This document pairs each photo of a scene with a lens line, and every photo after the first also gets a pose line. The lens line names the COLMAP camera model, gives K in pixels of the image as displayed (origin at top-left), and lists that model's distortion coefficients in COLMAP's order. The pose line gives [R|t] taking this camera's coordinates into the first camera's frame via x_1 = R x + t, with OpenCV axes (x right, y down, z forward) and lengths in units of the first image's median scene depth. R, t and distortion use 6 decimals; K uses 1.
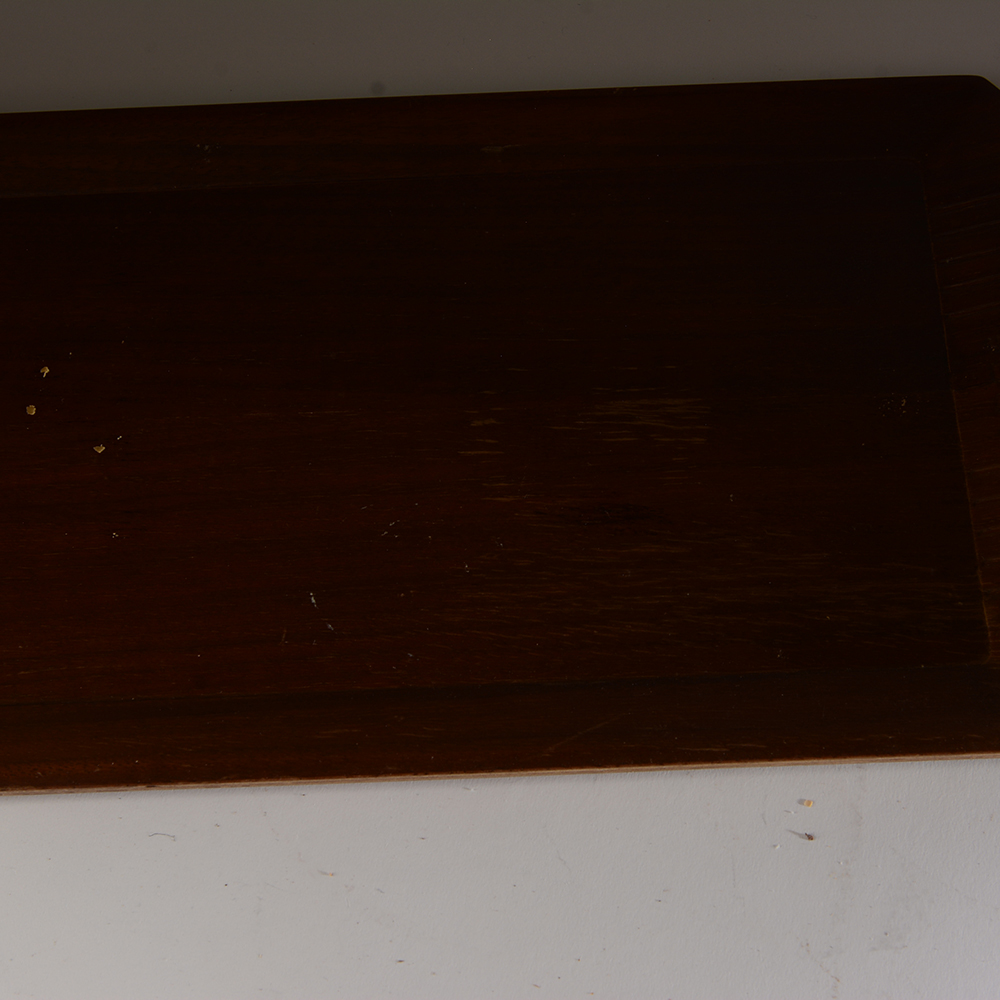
lens RADIAL K [[1968.0, 0, 501.0], [0, 1968.0, 496.6], [0, 0, 1]] dist [-0.034366, 0.000000]
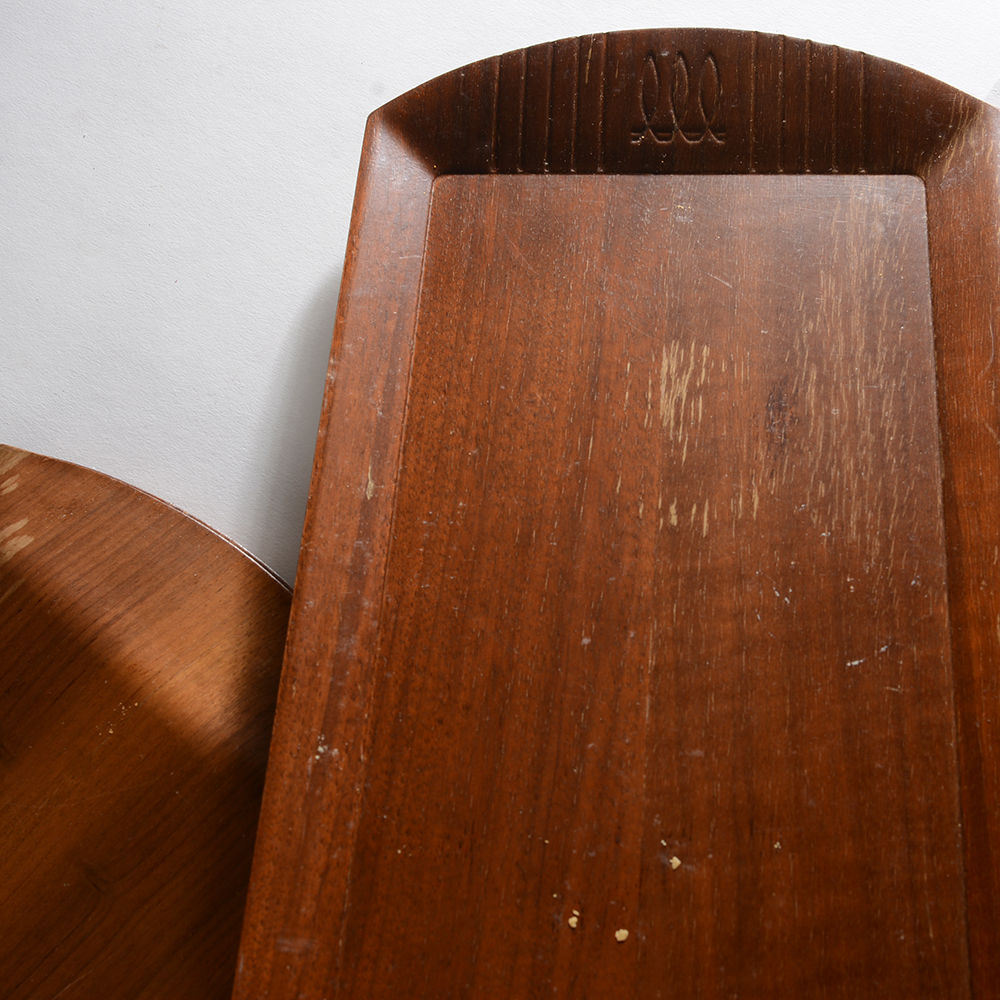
lens RADIAL K [[1968.0, 0, 503.0], [0, 1968.0, 501.9], [0, 0, 1]] dist [-0.034366, 0.000000]
pose [[0.101890, -0.824312, 0.556891, -0.615520], [0.929785, 0.277961, 0.241324, -0.389277], [-0.353720, 0.493200, 0.794755, 0.204733]]
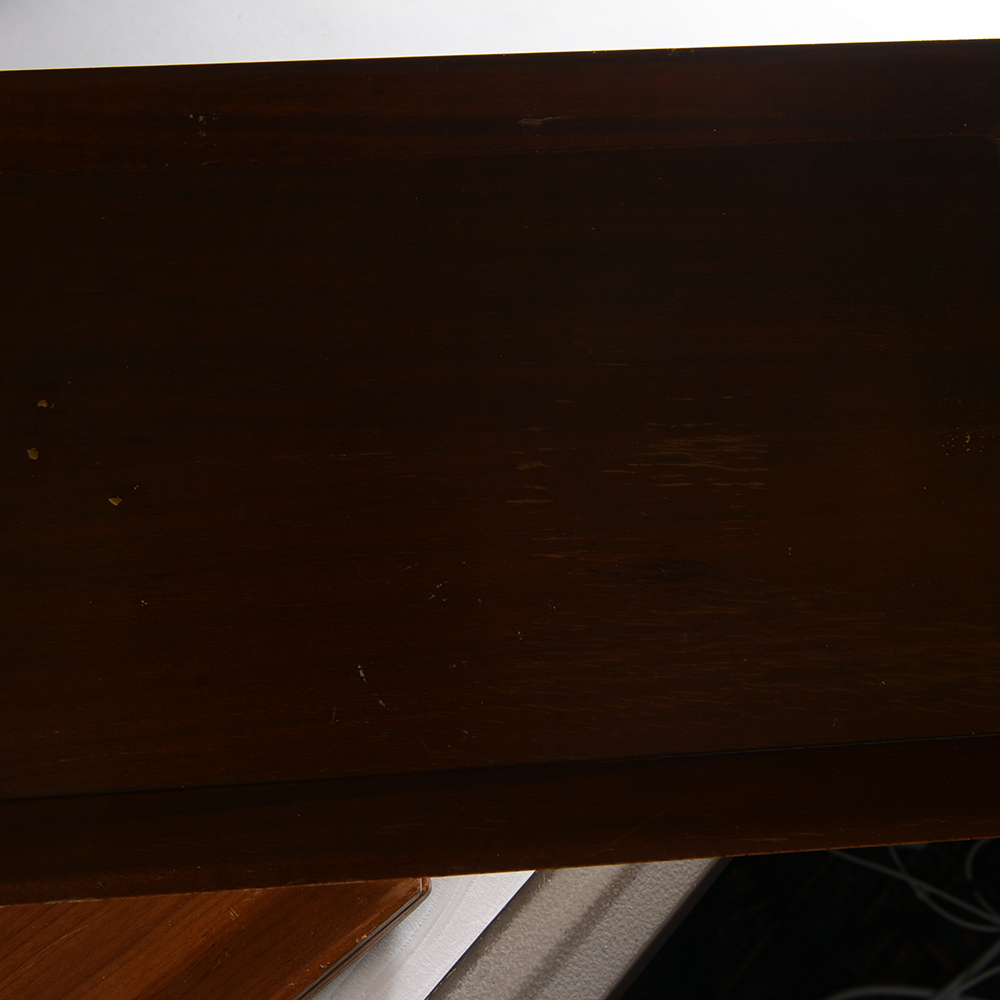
lens RADIAL K [[1968.0, 0, 500.0], [0, 1968.0, 499.5], [0, 0, 1]] dist [-0.034366, 0.000000]
pose [[0.993458, -0.026634, 0.111051, -0.132408], [-0.018917, 0.920612, 0.390020, -0.401268], [-0.112623, -0.389570, 0.914085, 0.144358]]
